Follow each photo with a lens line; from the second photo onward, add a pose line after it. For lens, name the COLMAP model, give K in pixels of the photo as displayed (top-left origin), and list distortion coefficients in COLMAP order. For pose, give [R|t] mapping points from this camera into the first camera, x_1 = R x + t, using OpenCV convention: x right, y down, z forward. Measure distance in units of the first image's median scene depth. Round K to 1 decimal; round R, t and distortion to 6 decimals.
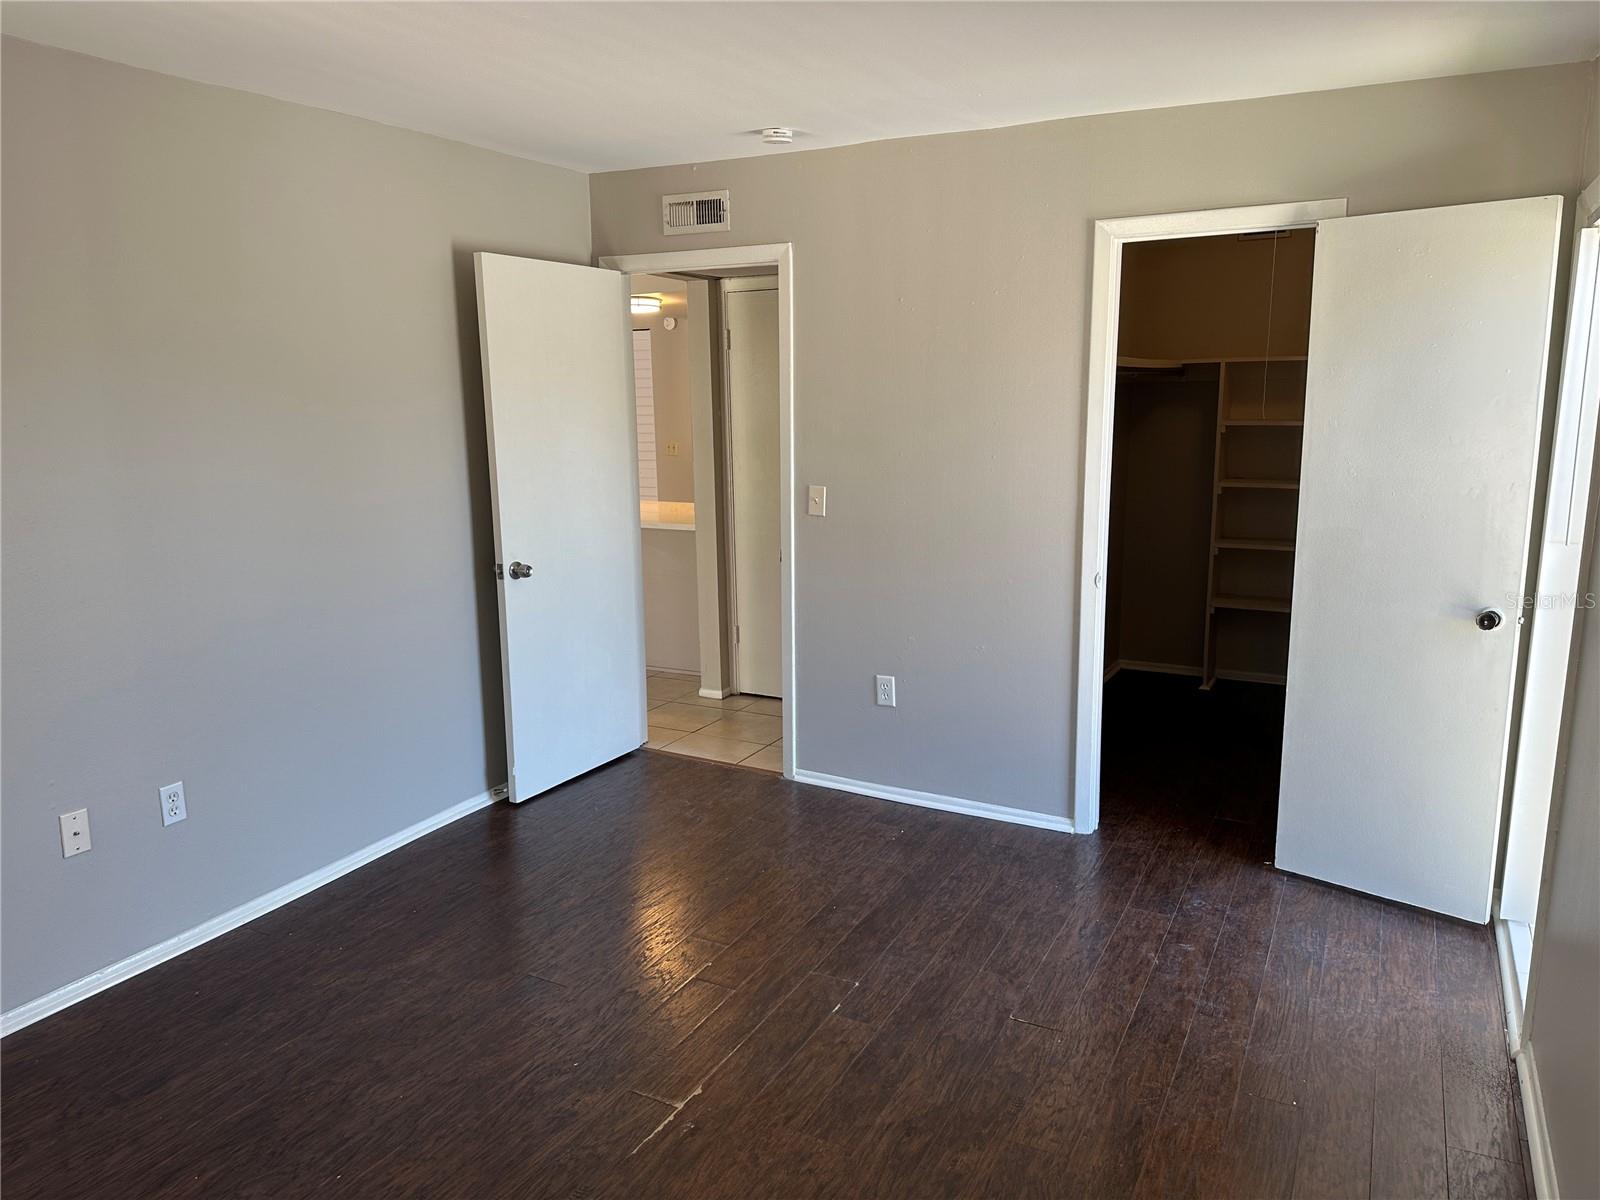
lens RADIAL K [[1120.6, 0, 798.2], [0, 1120.6, 598.9], [0, 0, 1]] dist [0.045744, -0.049126]
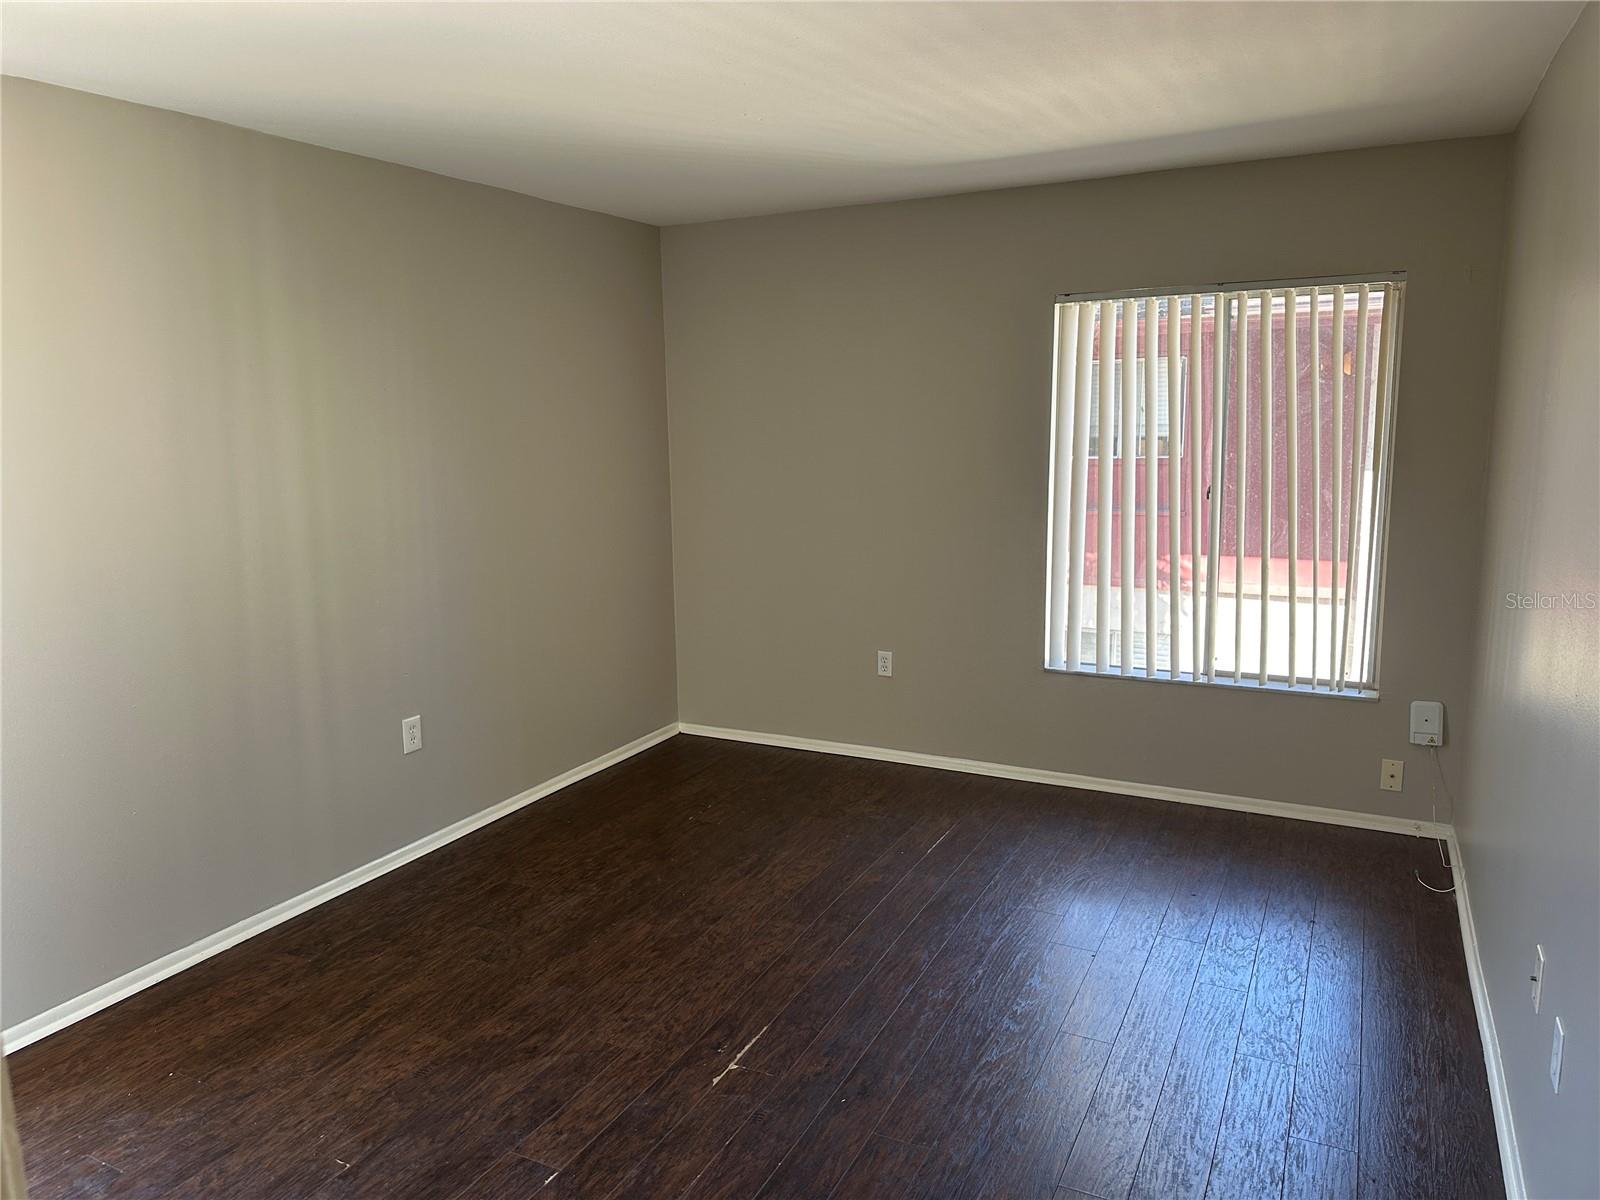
lens RADIAL K [[1120.6, 0, 800.0], [0, 1120.6, 599.5], [0, 0, 1]] dist [0.045744, -0.049126]
pose [[-0.999405, 0.030742, -0.015670, -0.158148], [0.023228, 0.935233, 0.353269, -0.338390], [0.025515, 0.352694, -0.935391, 1.764426]]
